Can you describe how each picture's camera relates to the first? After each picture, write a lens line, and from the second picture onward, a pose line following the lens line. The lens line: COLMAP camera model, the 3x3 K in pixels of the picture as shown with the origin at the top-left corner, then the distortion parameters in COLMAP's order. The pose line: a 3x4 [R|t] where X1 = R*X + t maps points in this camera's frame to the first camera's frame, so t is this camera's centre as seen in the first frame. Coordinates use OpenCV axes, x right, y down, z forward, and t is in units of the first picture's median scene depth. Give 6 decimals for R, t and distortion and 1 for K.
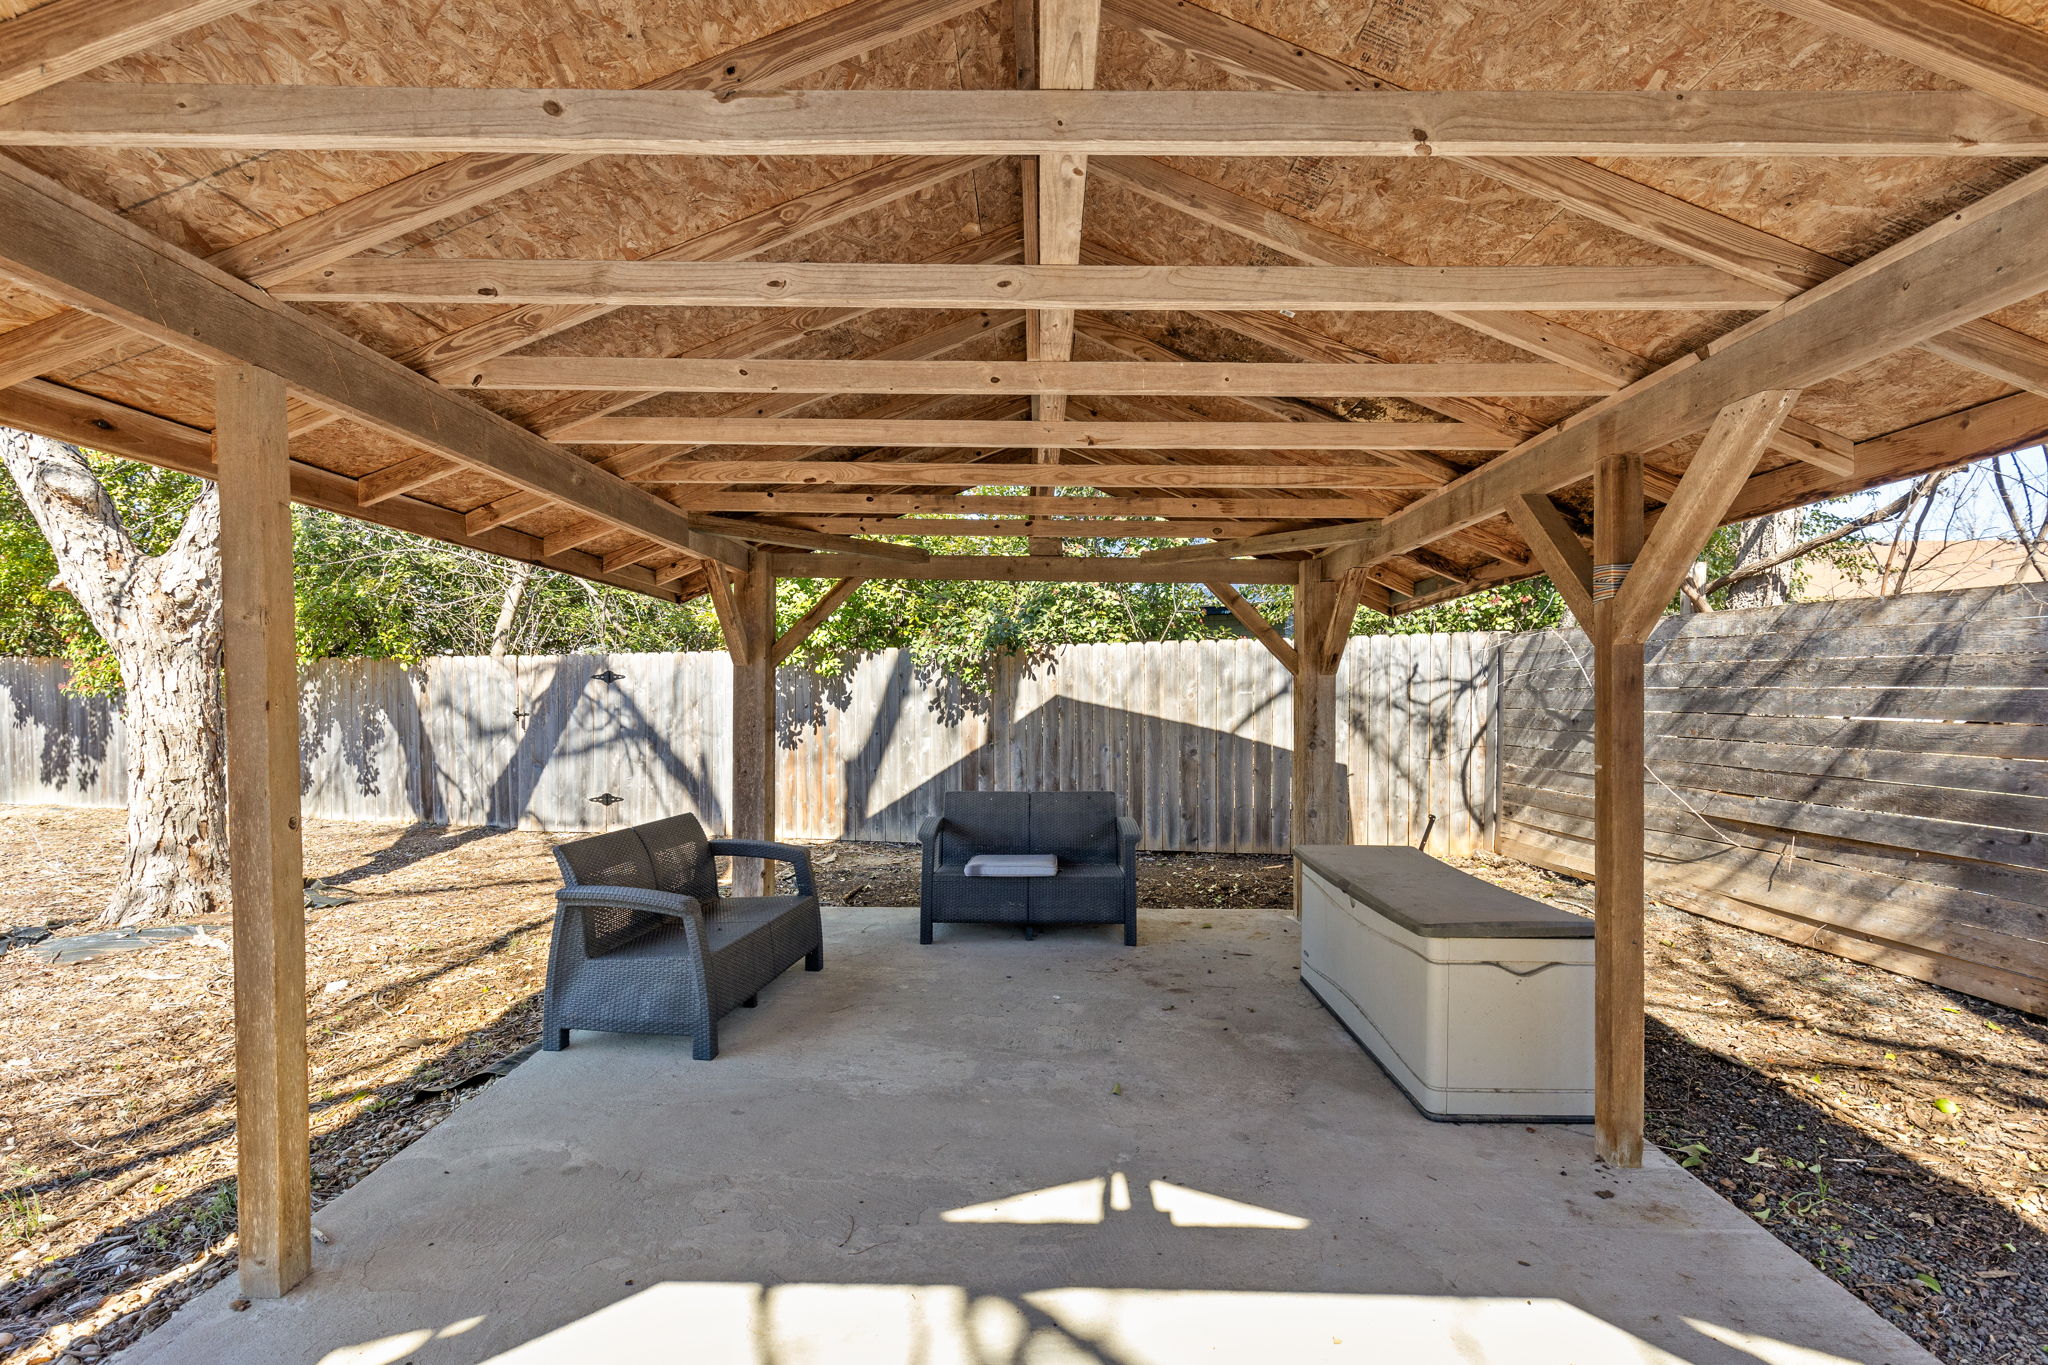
lens RADIAL K [[985.2, 0, 1022.7], [0, 985.2, 679.0], [0, 0, 1]] dist [0.000484, -0.000246]
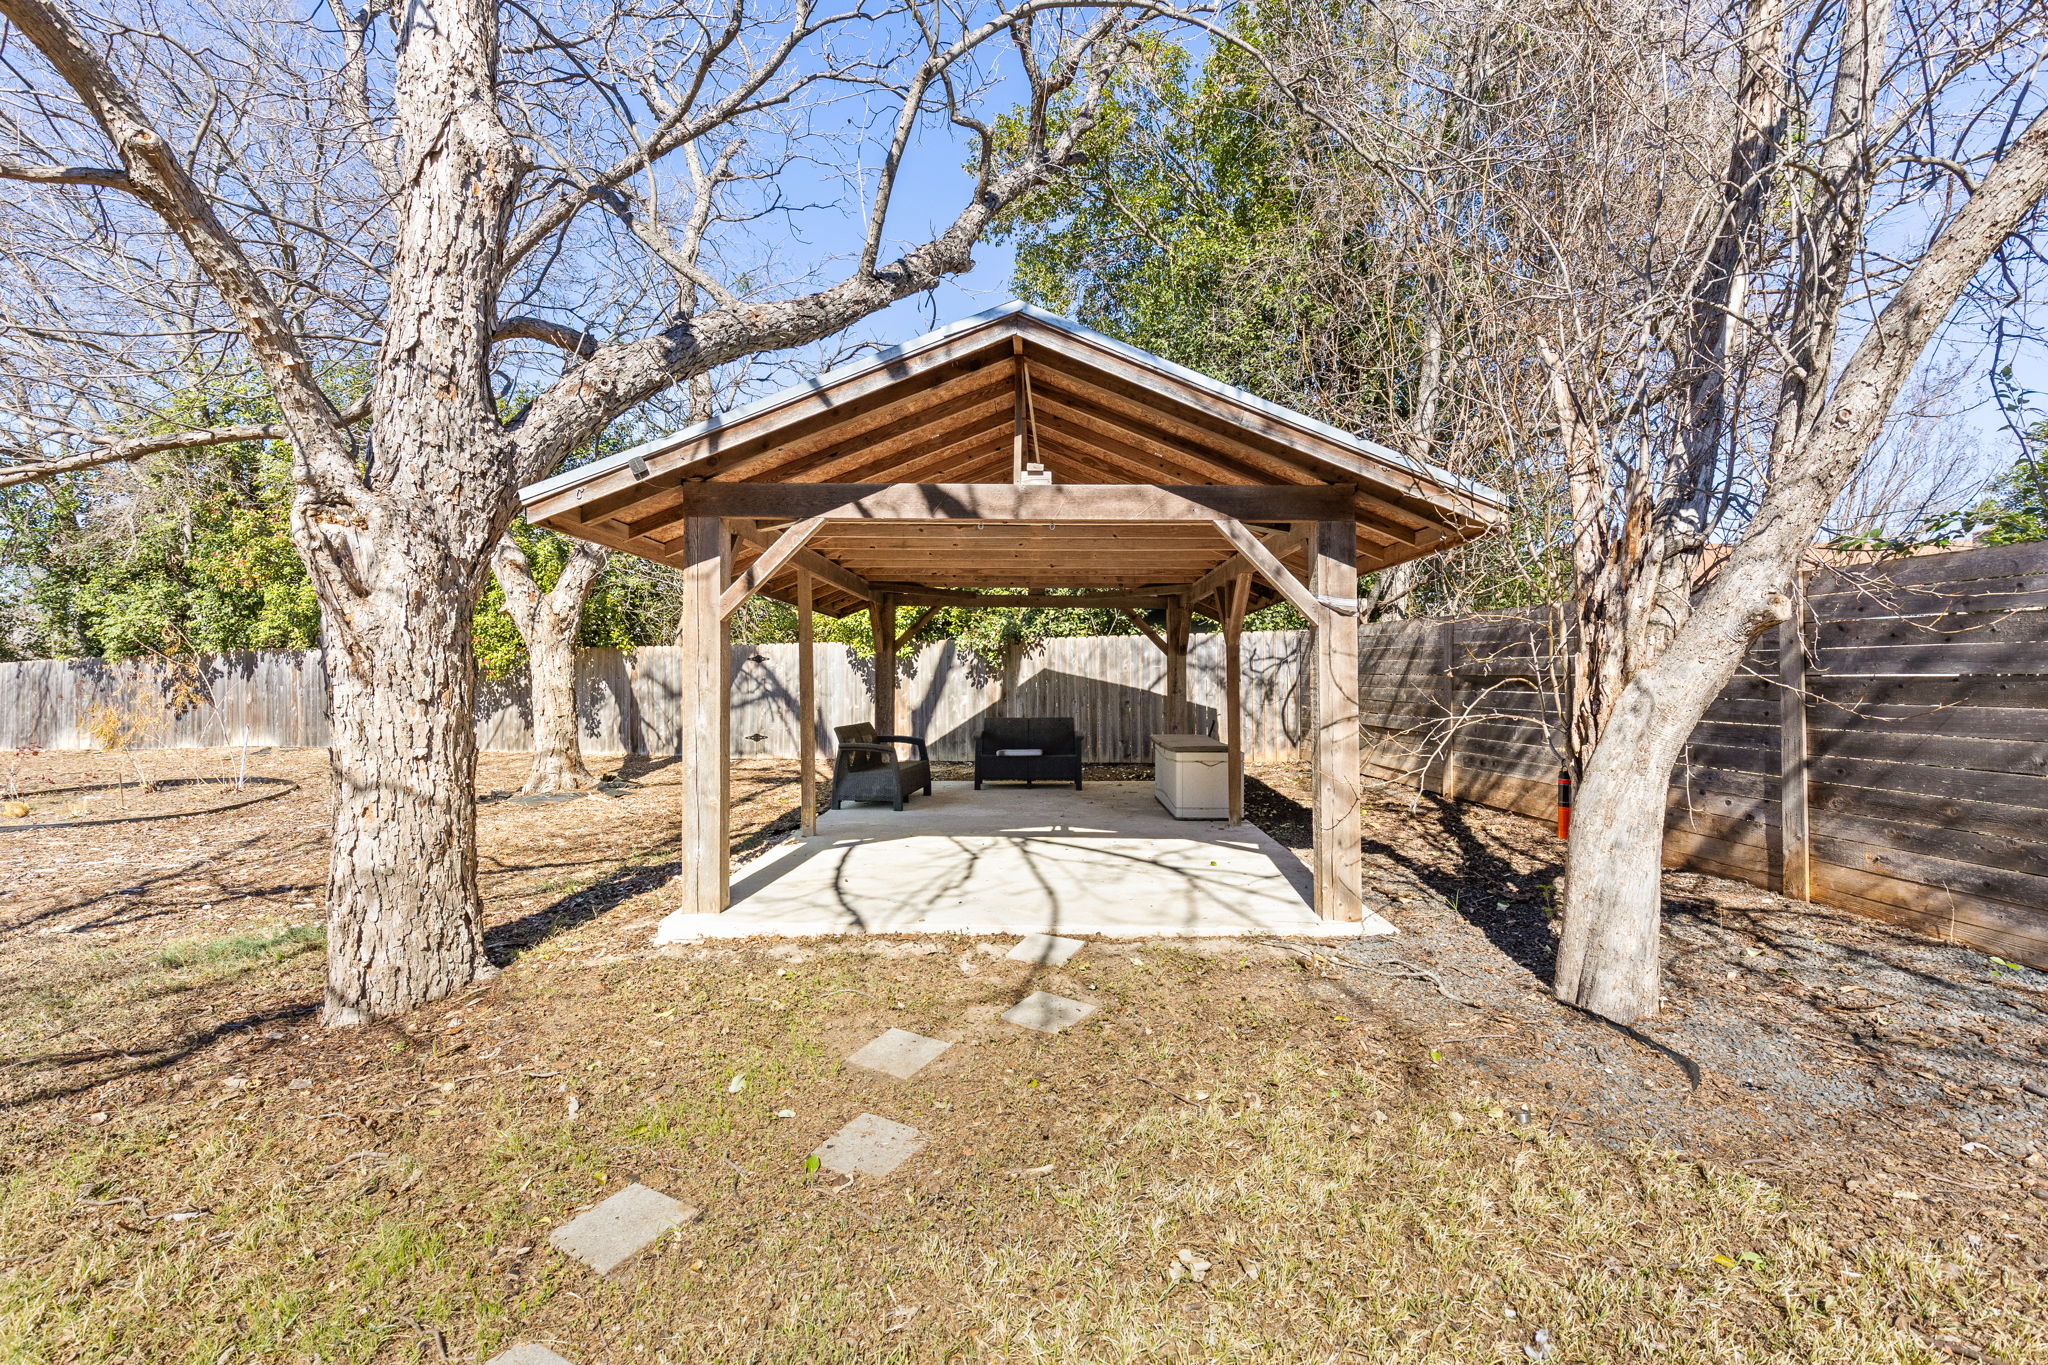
lens RADIAL K [[985.2, 0, 1022.7], [0, 985.2, 679.0], [0, 0, 1]] dist [0.000484, -0.000246]
pose [[0.999988, -0.004605, 0.001342, -0.004132], [0.004578, 0.999804, 0.019237, 0.002095], [-0.001431, -0.019231, 0.999814, -0.636766]]
